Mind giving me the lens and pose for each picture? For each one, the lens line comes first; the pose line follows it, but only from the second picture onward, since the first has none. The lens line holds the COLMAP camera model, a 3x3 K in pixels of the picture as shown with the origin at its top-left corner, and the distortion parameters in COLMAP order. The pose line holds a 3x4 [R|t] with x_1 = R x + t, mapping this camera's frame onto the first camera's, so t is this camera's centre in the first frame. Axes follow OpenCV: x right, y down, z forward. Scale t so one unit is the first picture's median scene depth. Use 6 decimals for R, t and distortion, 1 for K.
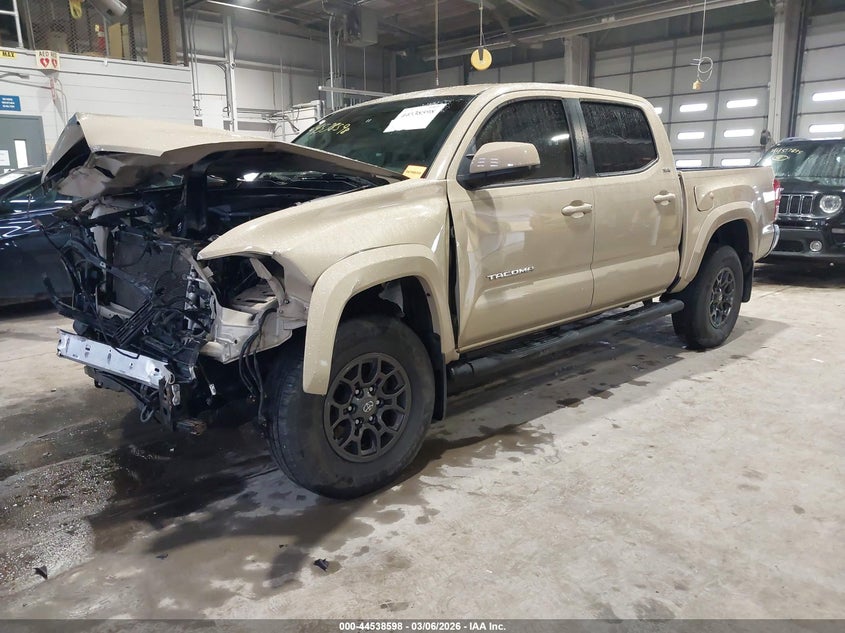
lens RADIAL K [[668.1, 0, 420.5], [0, 668.1, 318.7], [0, 0, 1]] dist [-0.009305, 0.000257]
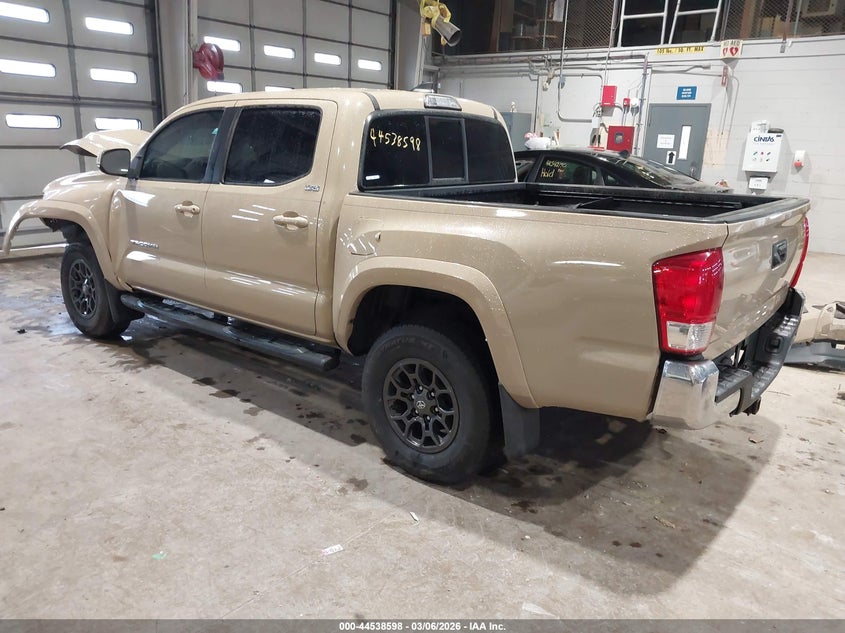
lens RADIAL K [[668.1, 0, 419.4], [0, 668.1, 315.7], [0, 0, 1]] dist [-0.009305, 0.000257]
pose [[0.128346, 0.269055, -0.954535, 1.211501], [-0.237769, 0.942772, 0.233769, -0.301207], [0.962805, 0.196955, 0.184973, 1.033623]]
